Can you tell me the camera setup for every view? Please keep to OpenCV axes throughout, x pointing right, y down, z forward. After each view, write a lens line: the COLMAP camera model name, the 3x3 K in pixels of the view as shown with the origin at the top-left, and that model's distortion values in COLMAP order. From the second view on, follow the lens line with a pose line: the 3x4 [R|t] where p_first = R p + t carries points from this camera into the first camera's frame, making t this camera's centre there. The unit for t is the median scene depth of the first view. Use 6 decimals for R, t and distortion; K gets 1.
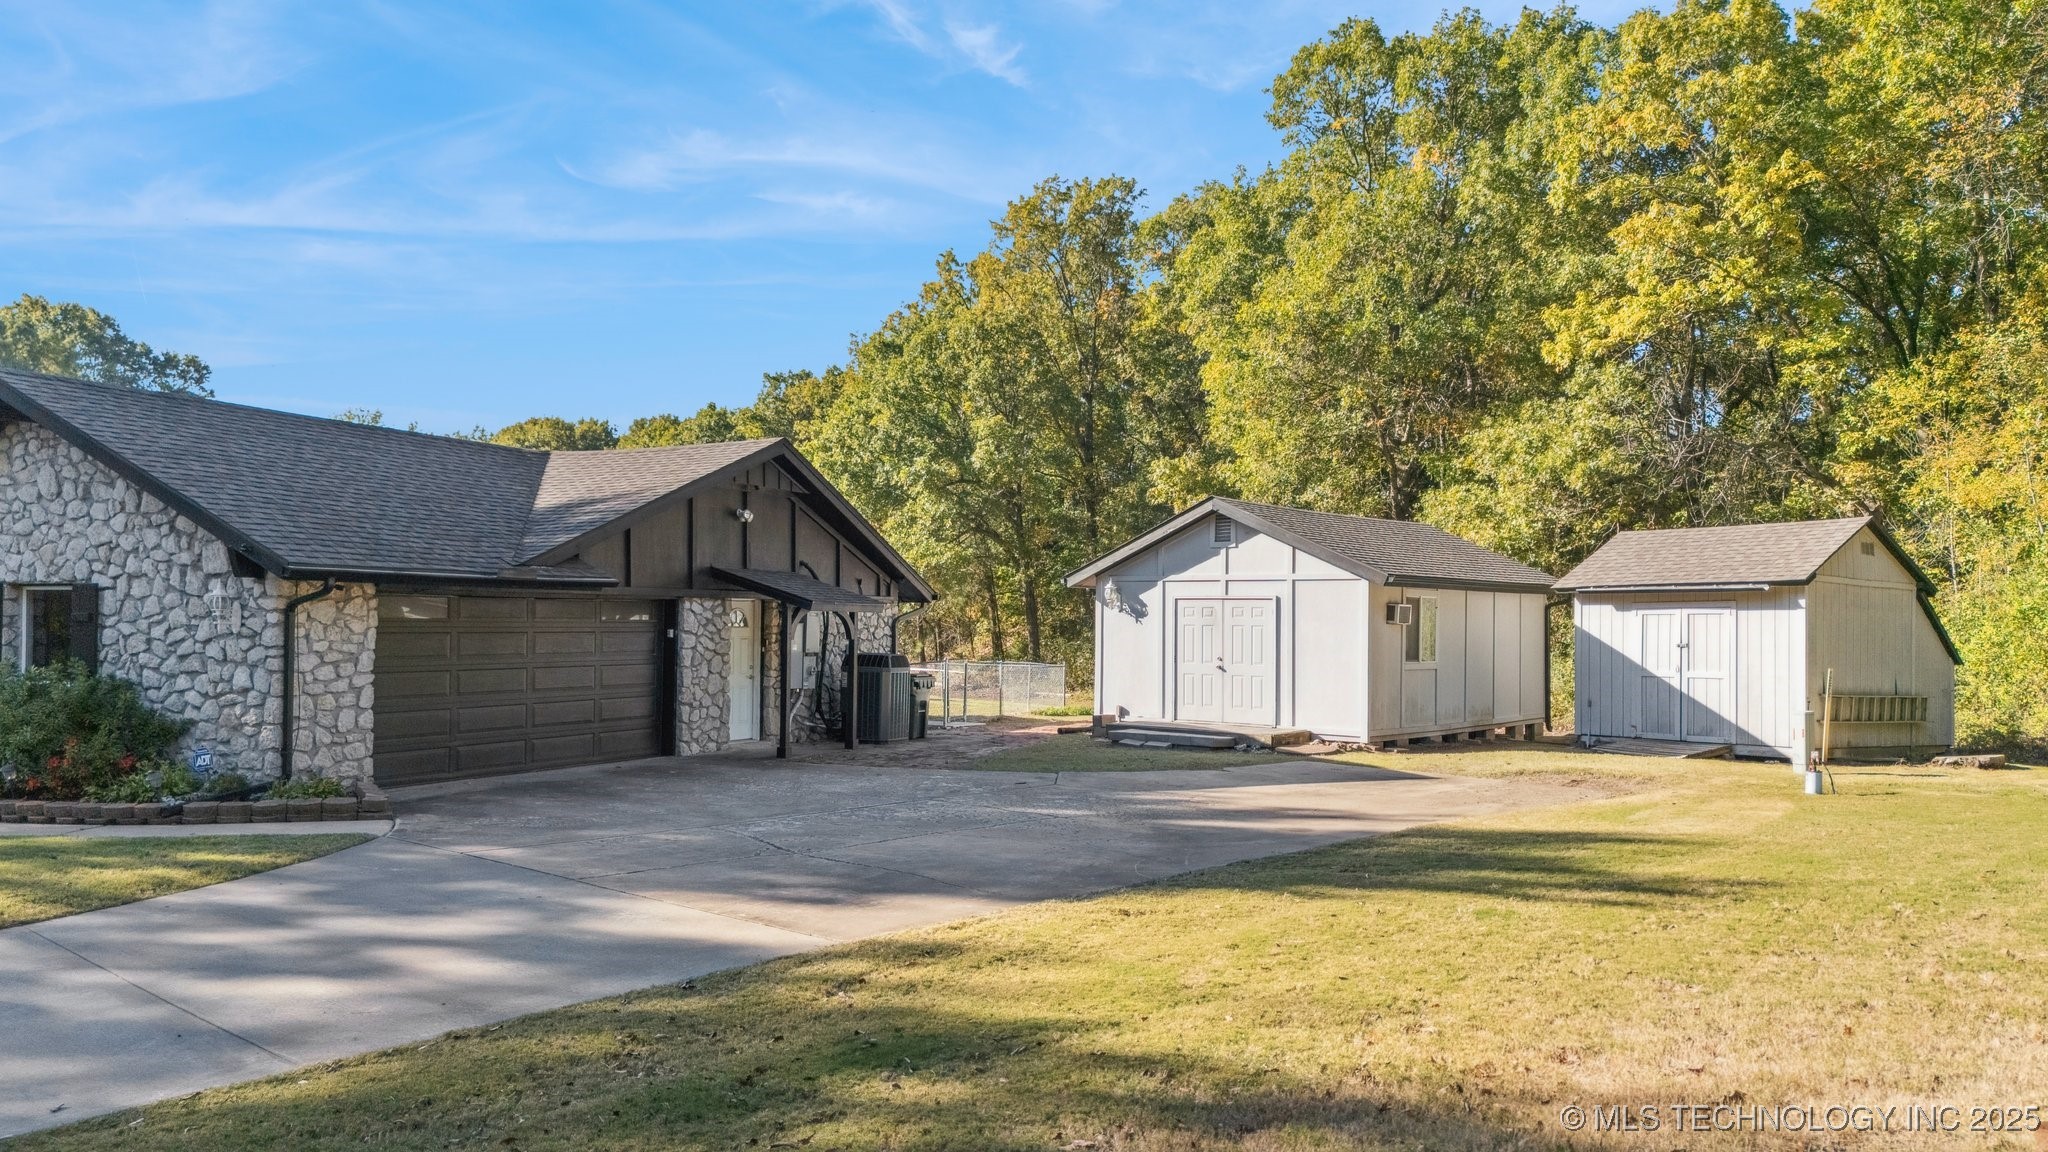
lens RADIAL K [[1535.9, 0, 1024.0], [0, 1535.9, 576.0], [0, 0, 1]] dist [0.005598, -0.001799]
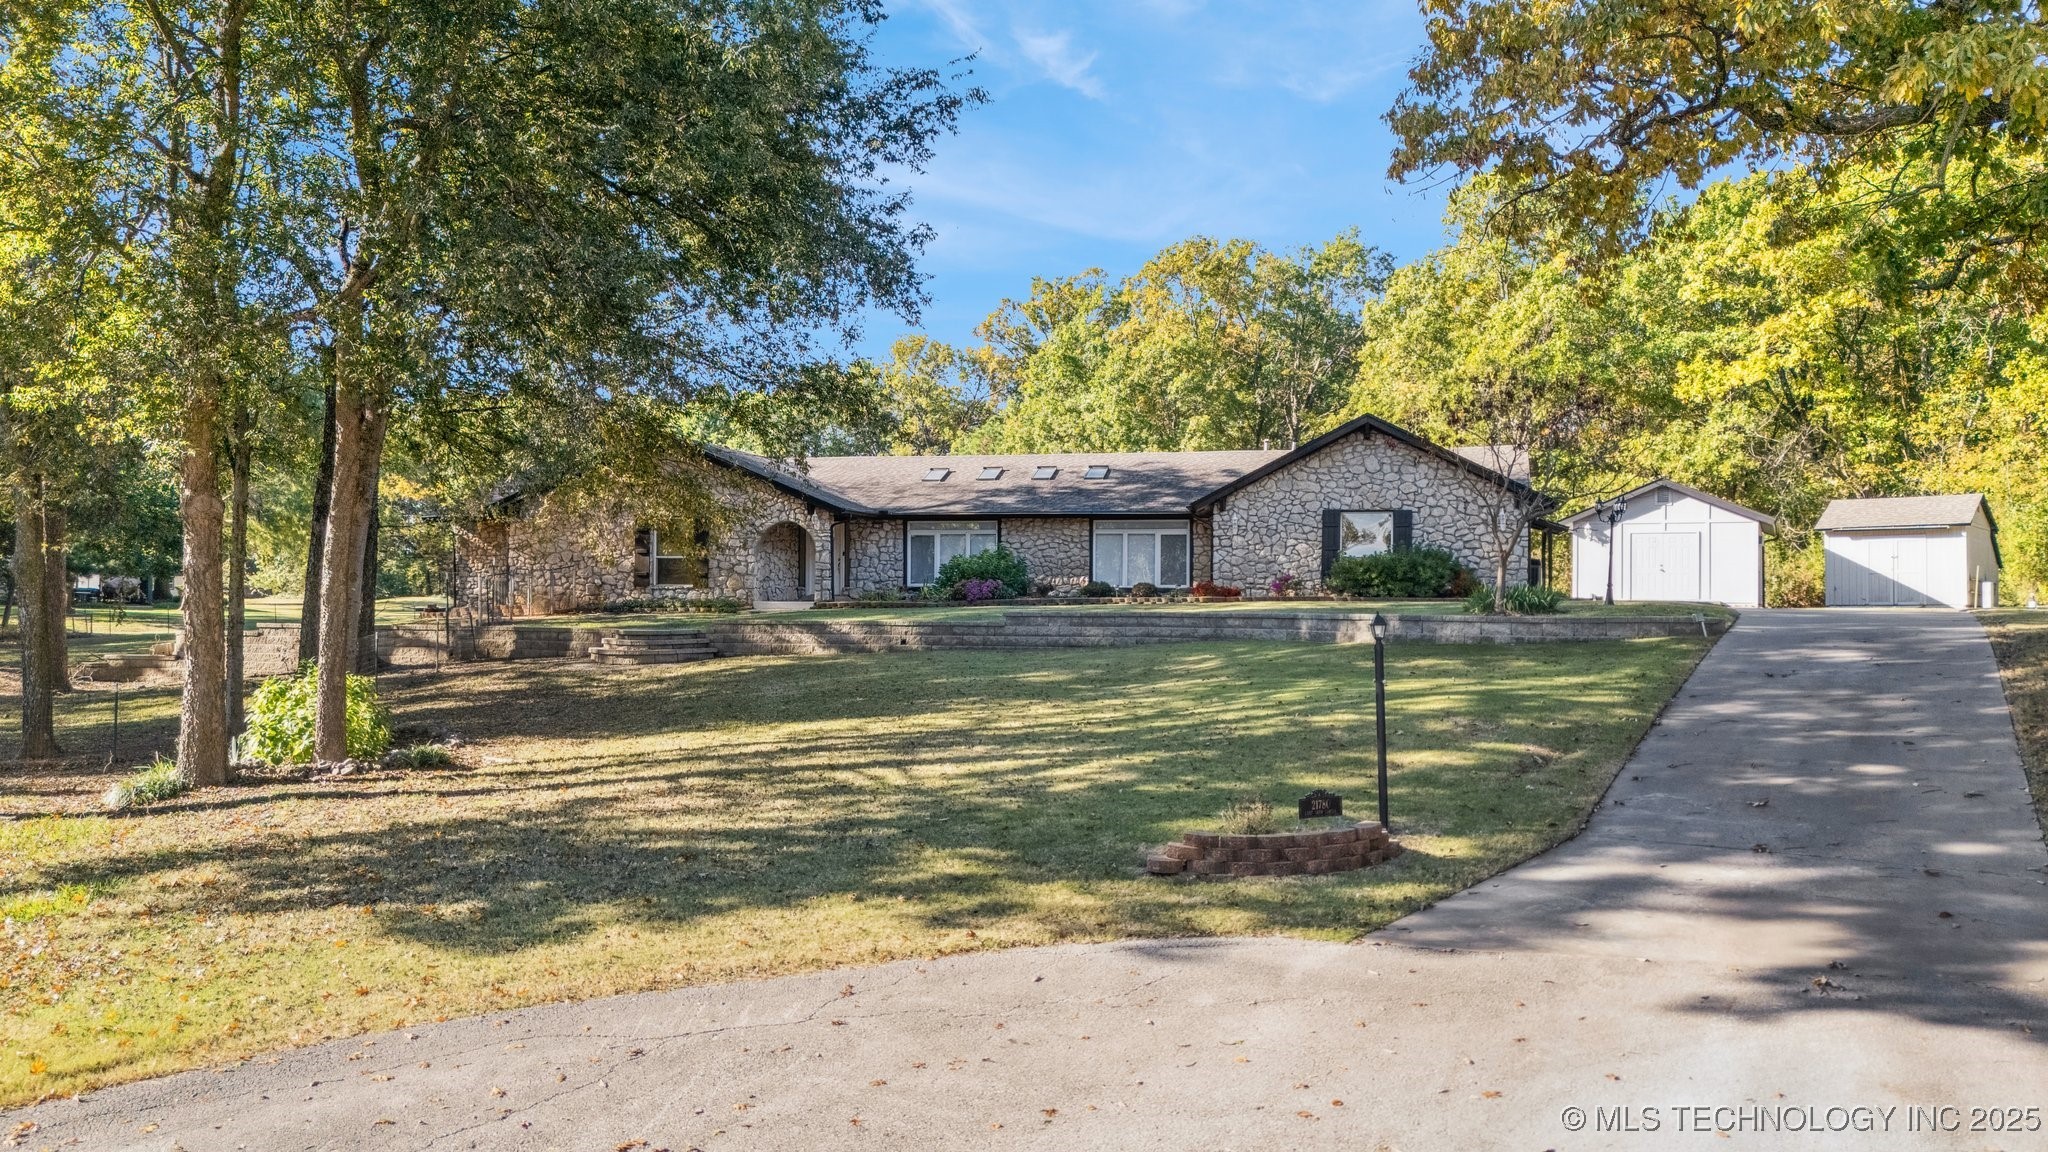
lens RADIAL K [[1535.9, 0, 1024.0], [0, 1535.9, 576.0], [0, 0, 1]] dist [0.005598, -0.001799]
pose [[0.979028, 0.002720, 0.203706, -1.171003], [-0.005345, 0.999910, 0.012337, 0.055809], [-0.203654, -0.013167, 0.978954, -0.791076]]
